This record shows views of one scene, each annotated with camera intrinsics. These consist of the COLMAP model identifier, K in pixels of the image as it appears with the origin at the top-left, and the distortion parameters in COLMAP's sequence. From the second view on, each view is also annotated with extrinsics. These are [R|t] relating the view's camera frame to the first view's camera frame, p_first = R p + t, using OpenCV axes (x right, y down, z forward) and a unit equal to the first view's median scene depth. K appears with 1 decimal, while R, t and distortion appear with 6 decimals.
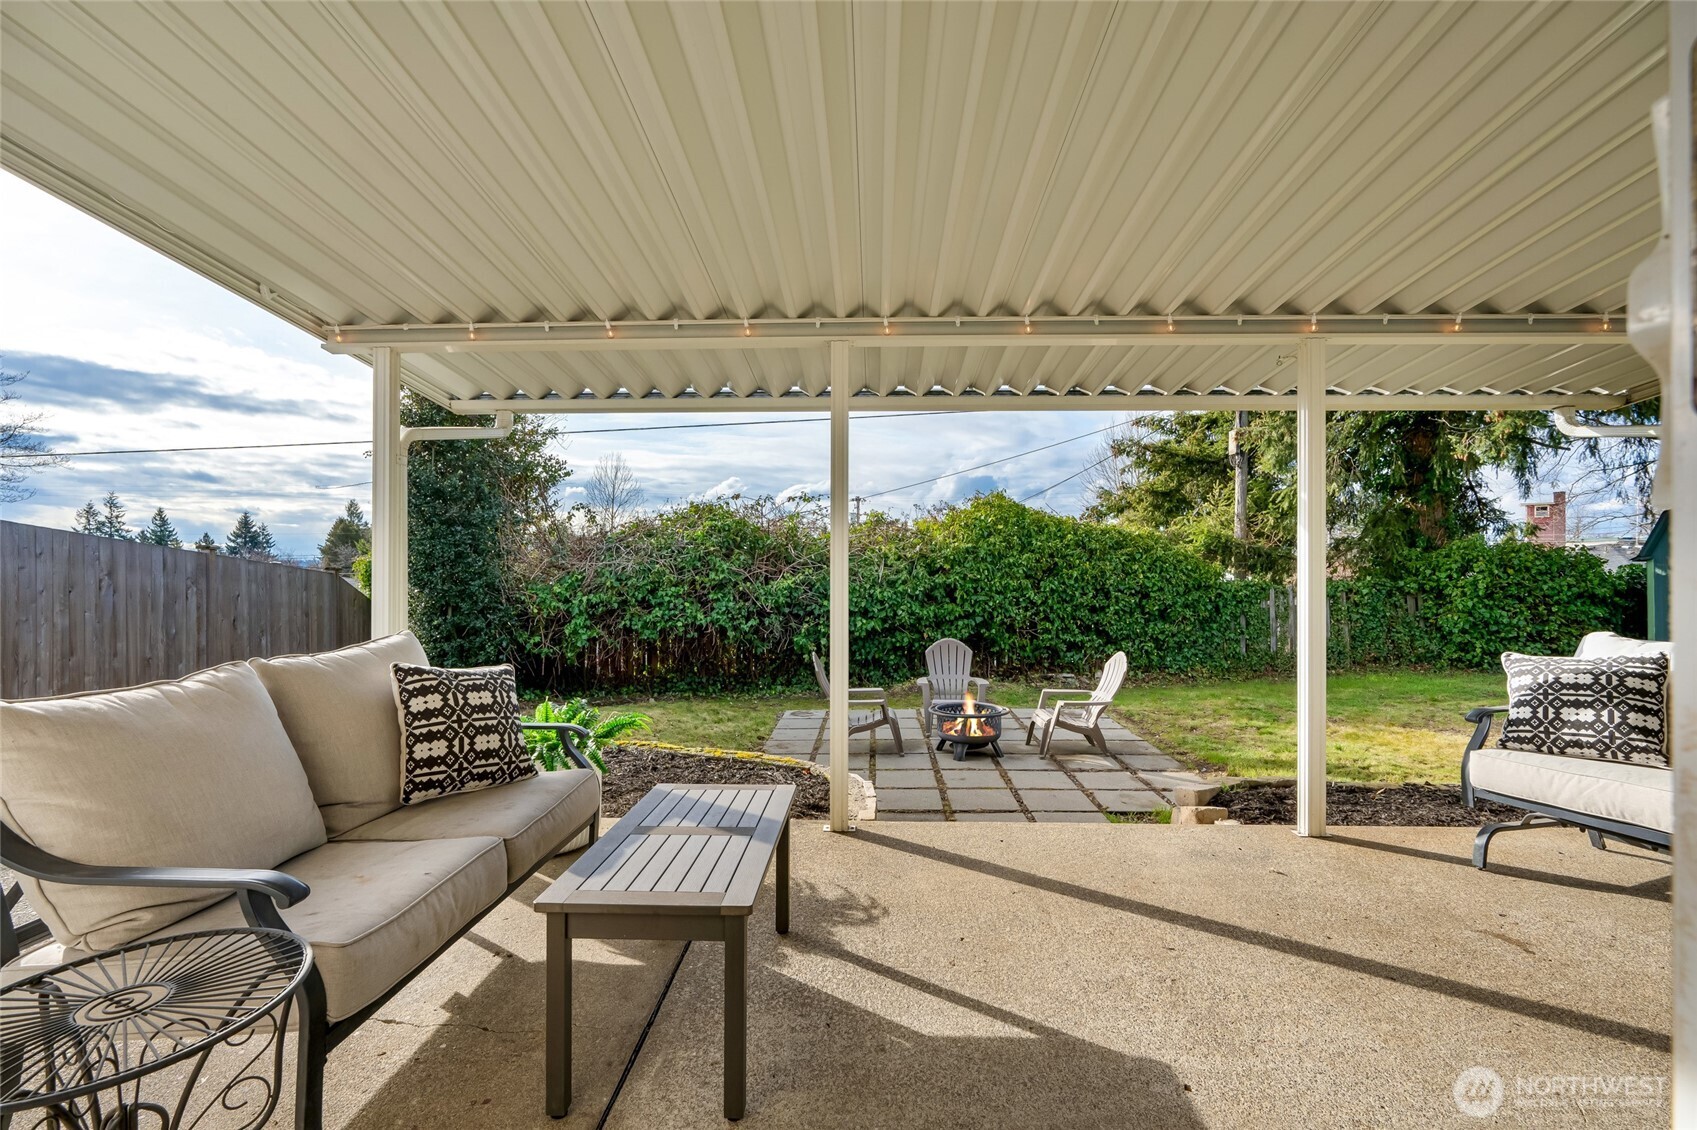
lens RADIAL K [[743.7, 0, 855.8], [0, 743.7, 558.1], [0, 0, 1]] dist [-0.000615, 0.000229]
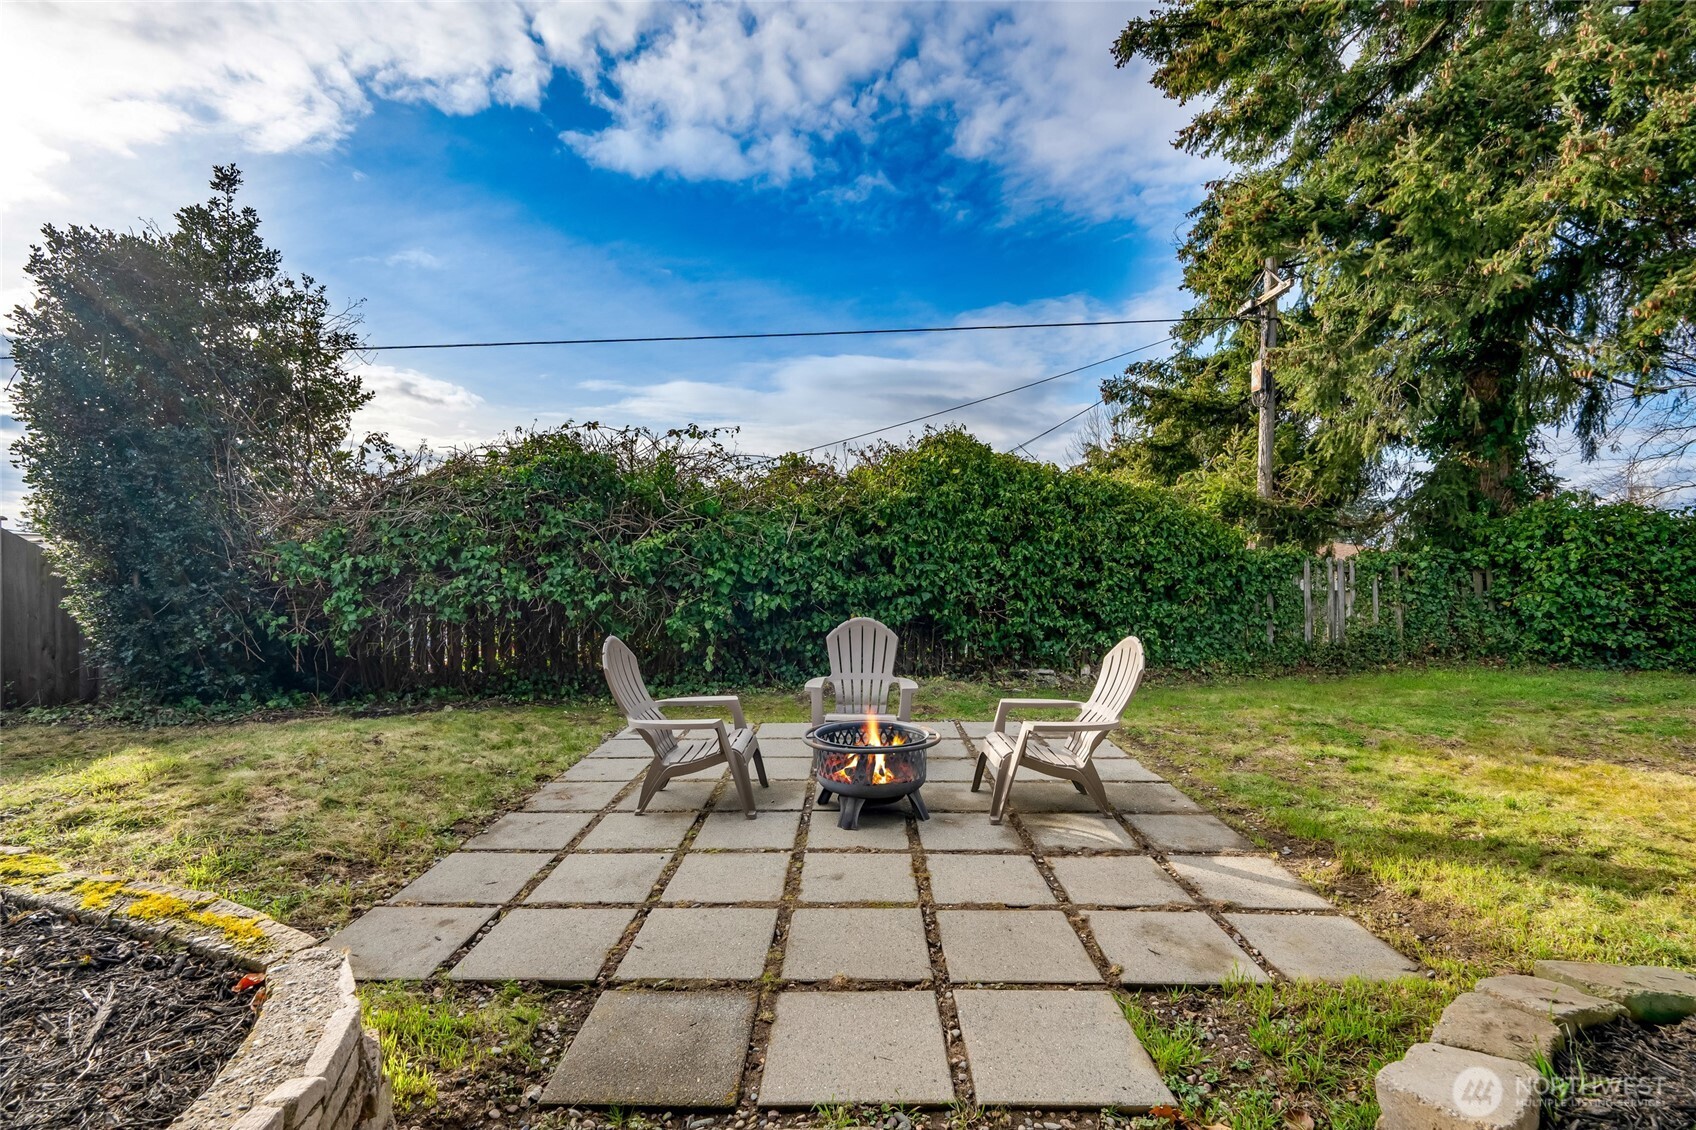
lens RADIAL K [[743.3, 0, 853.0], [0, 743.3, 561.9], [0, 0, 1]] dist [-0.000615, 0.000229]
pose [[0.999806, 0.003860, 0.019324, 0.072614], [-0.004164, 0.999868, 0.015691, 0.034229], [-0.019261, -0.015768, 0.999690, 0.243871]]
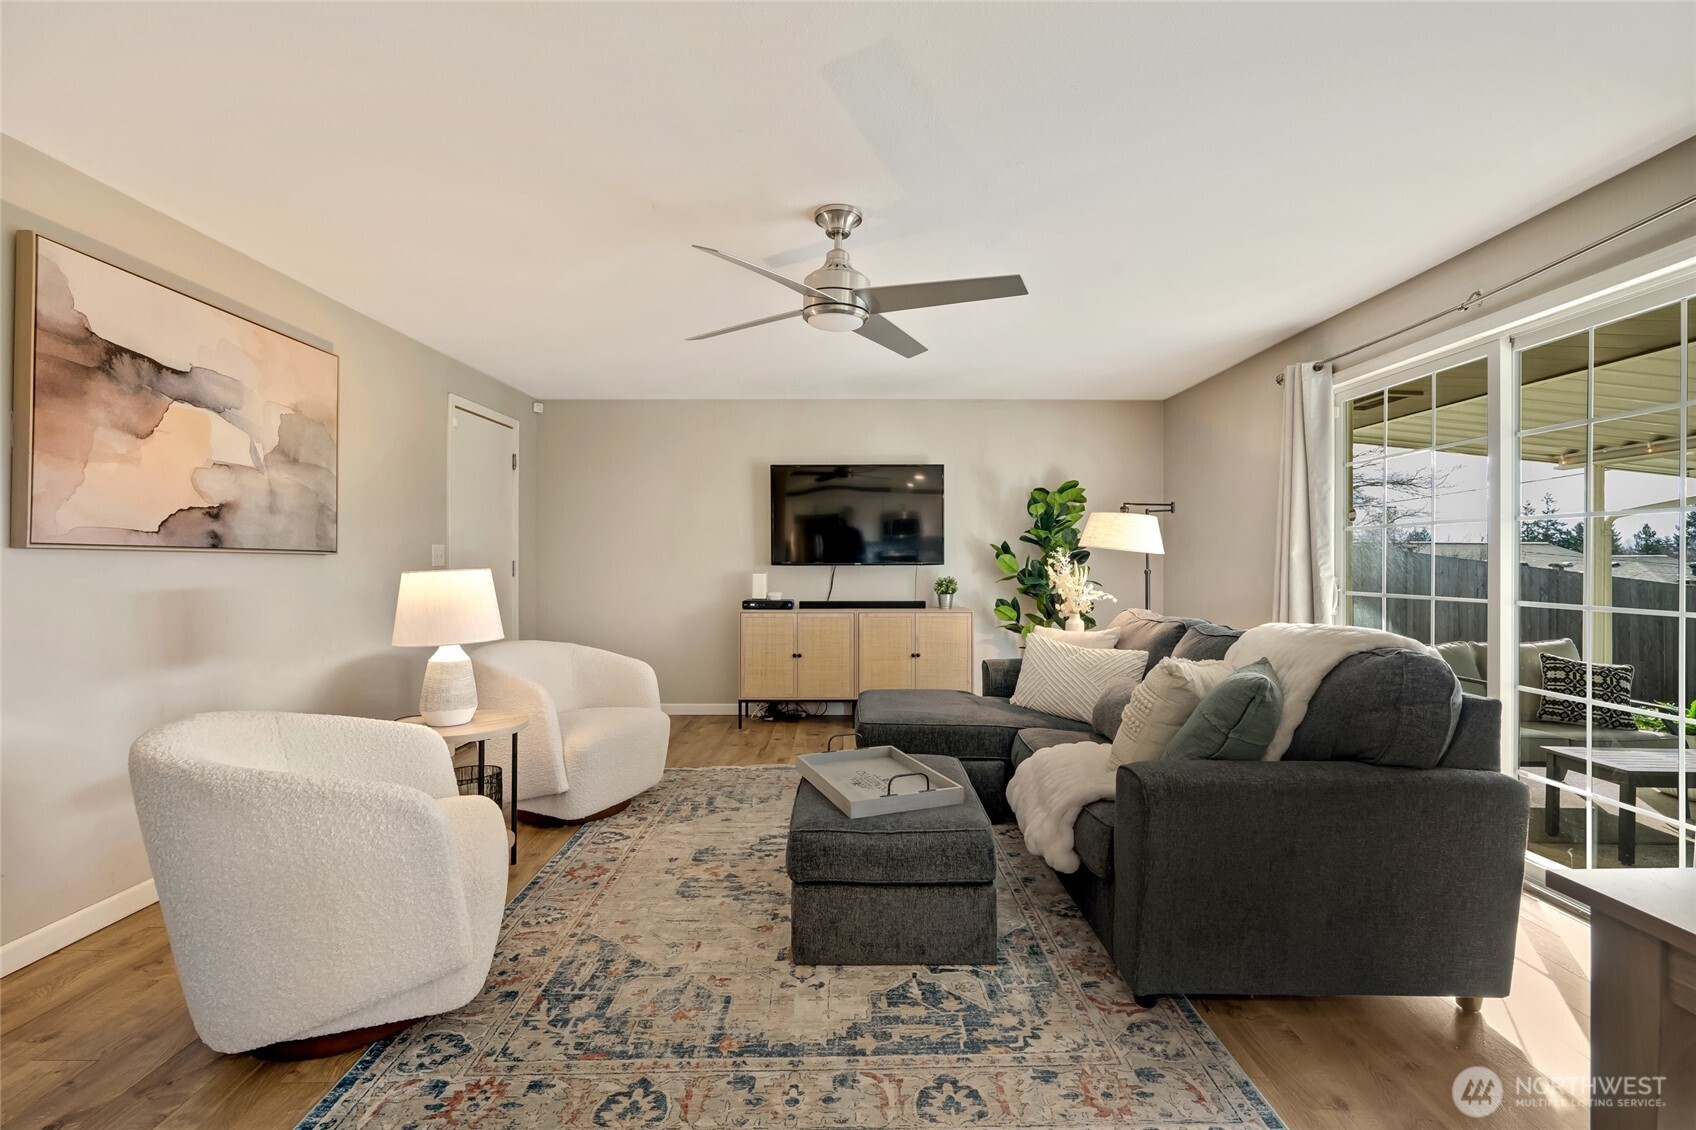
lens RADIAL K [[743.3, 0, 852.2], [0, 743.3, 558.1], [0, 0, 1]] dist [-0.000615, 0.000229]
pose [[0.031018, 0.003337, -0.999513, 0.252704], [0.006150, 0.999975, 0.003530, -0.025701], [0.999500, -0.006256, 0.030996, -0.177732]]
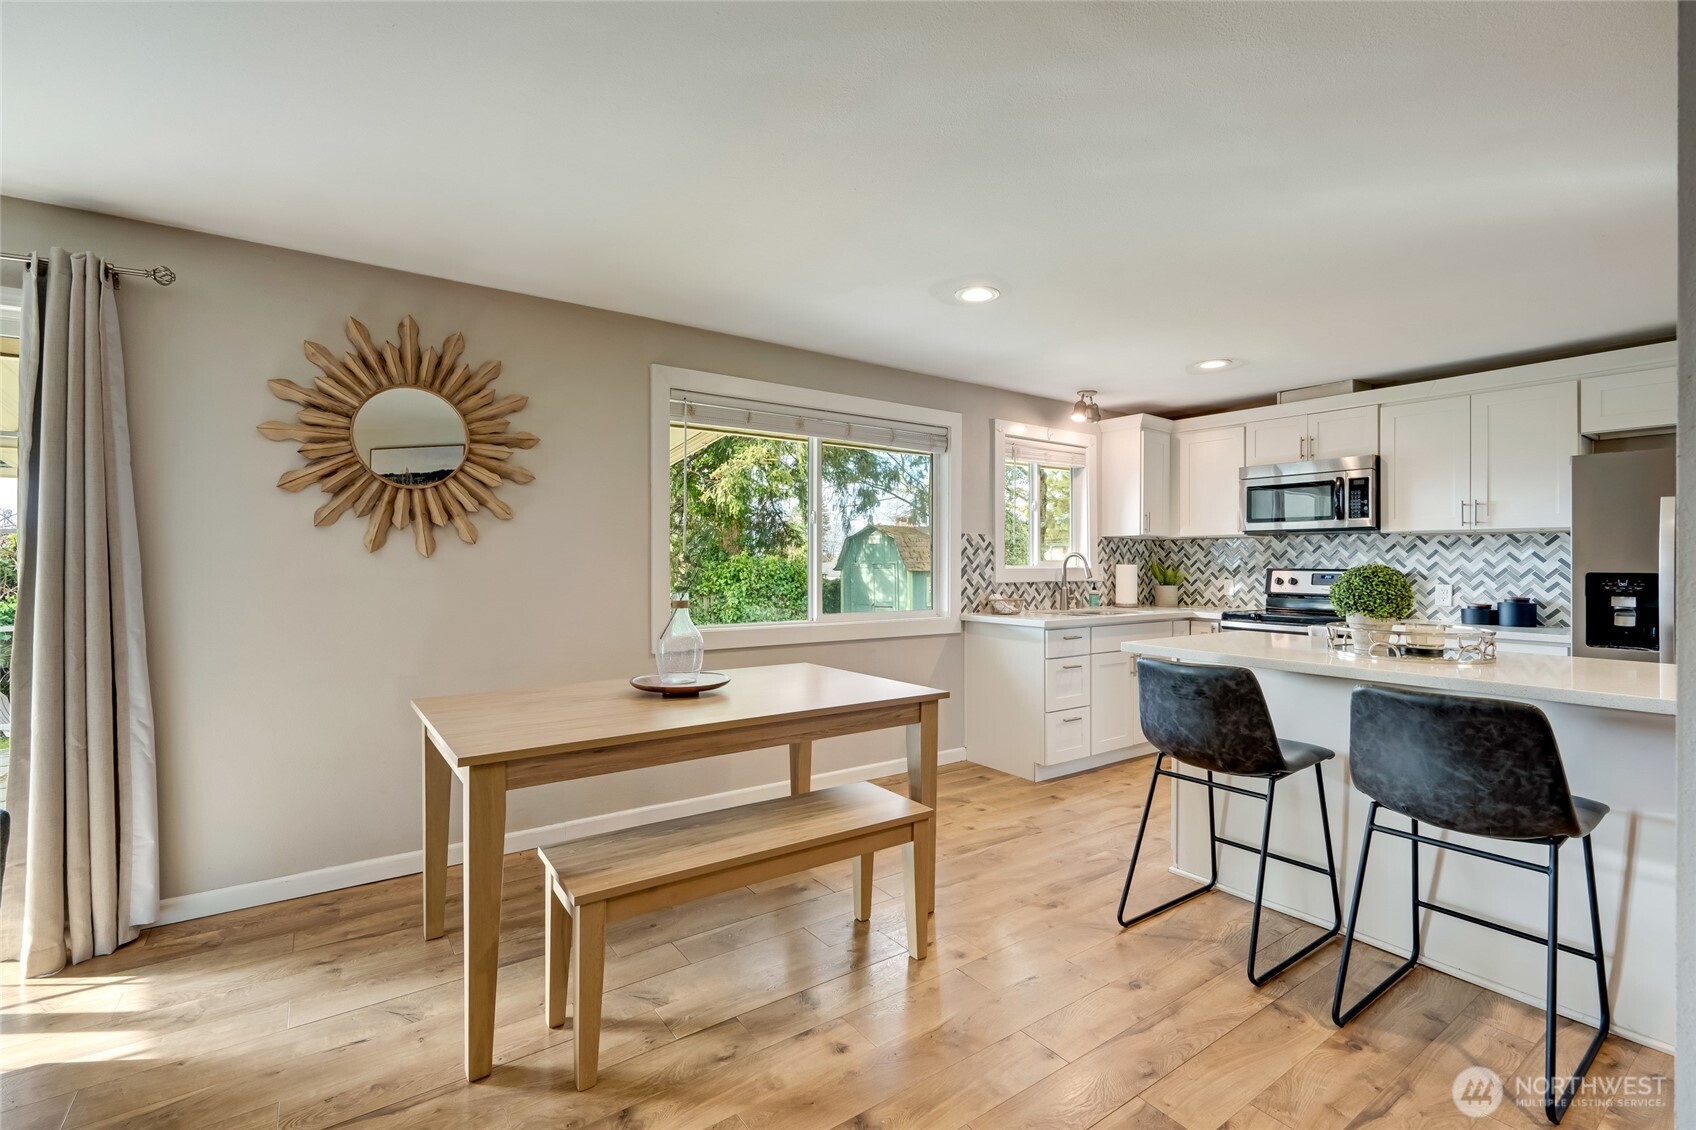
lens RADIAL K [[743.3, 0, 846.6], [0, 743.3, 549.6], [0, 0, 1]] dist [-0.000615, 0.000229]
pose [[0.799564, 0.011989, 0.600461, 0.152361], [-0.010406, 0.999927, -0.006108, -0.031807], [-0.600491, -0.001364, 0.799631, -0.258740]]
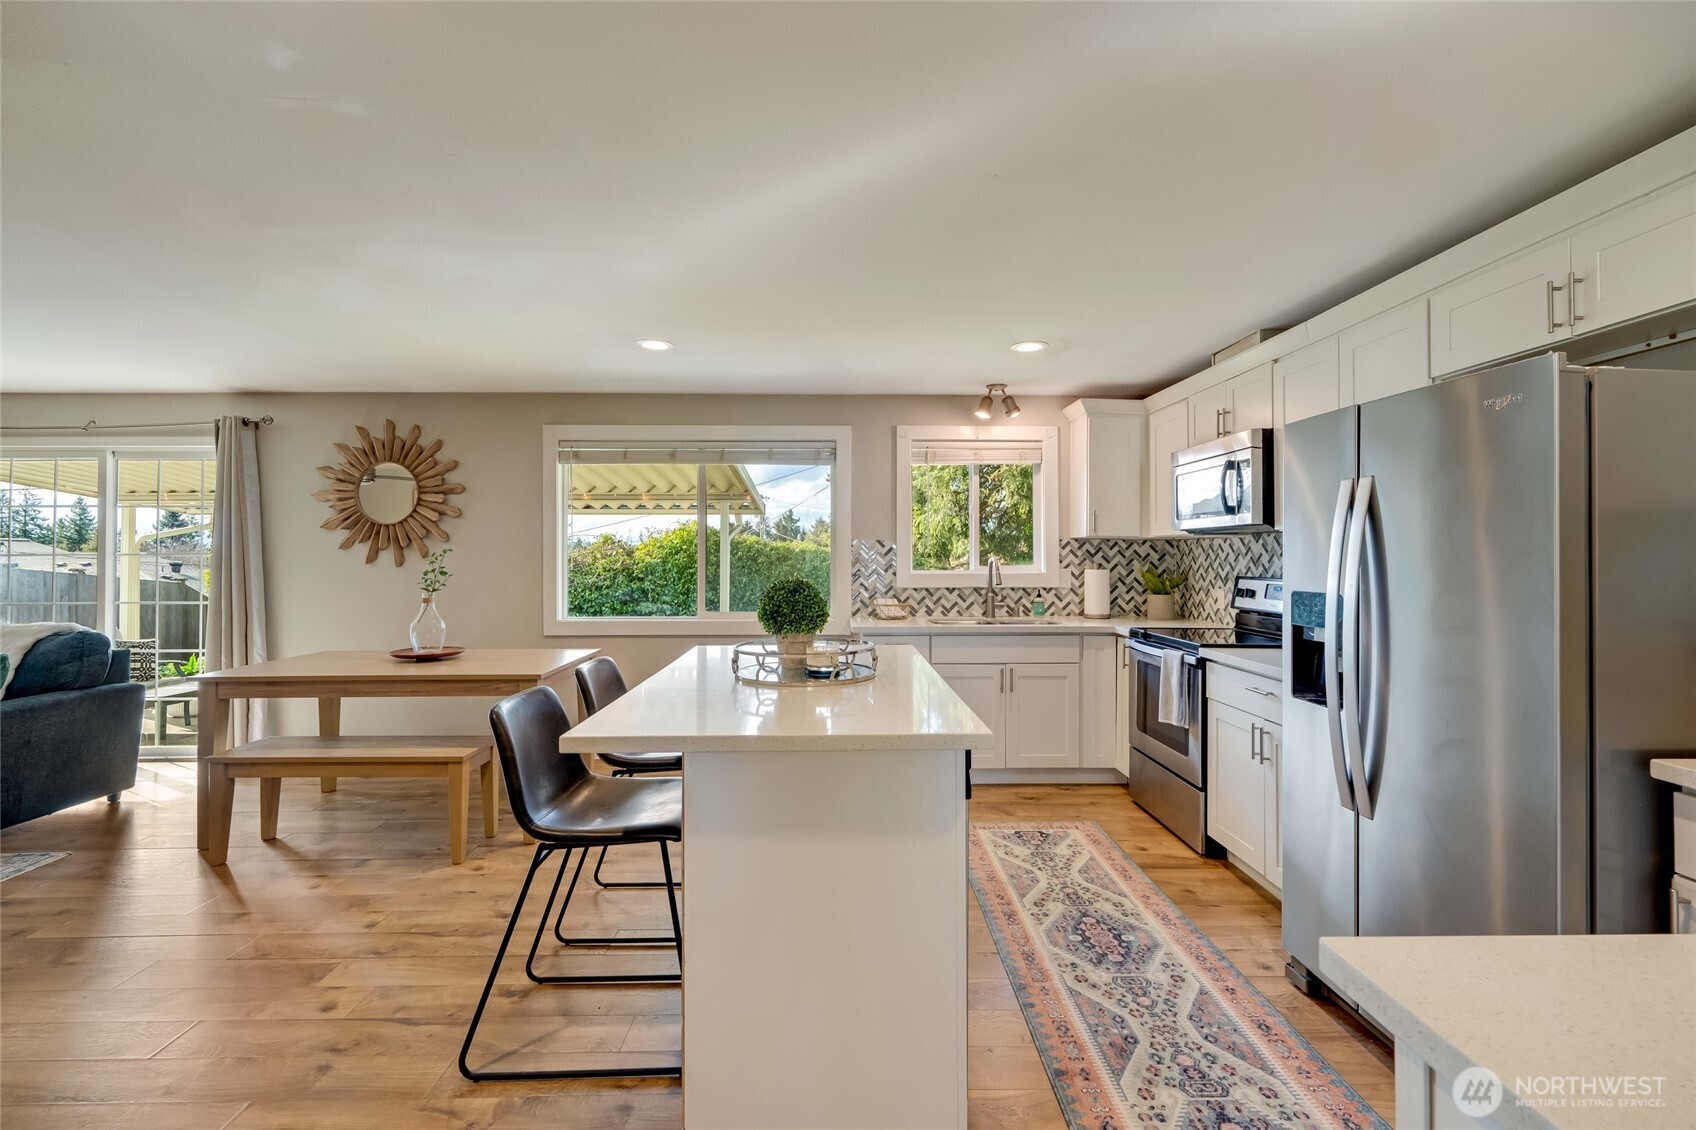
lens RADIAL K [[743.3, 0, 853.2], [0, 743.3, 539.4], [0, 0, 1]] dist [-0.000615, 0.000229]
pose [[0.998562, -0.000669, 0.053611, 0.405163], [0.001172, 0.999956, -0.009348, -0.039633], [-0.053603, 0.009398, 0.998518, -0.386049]]
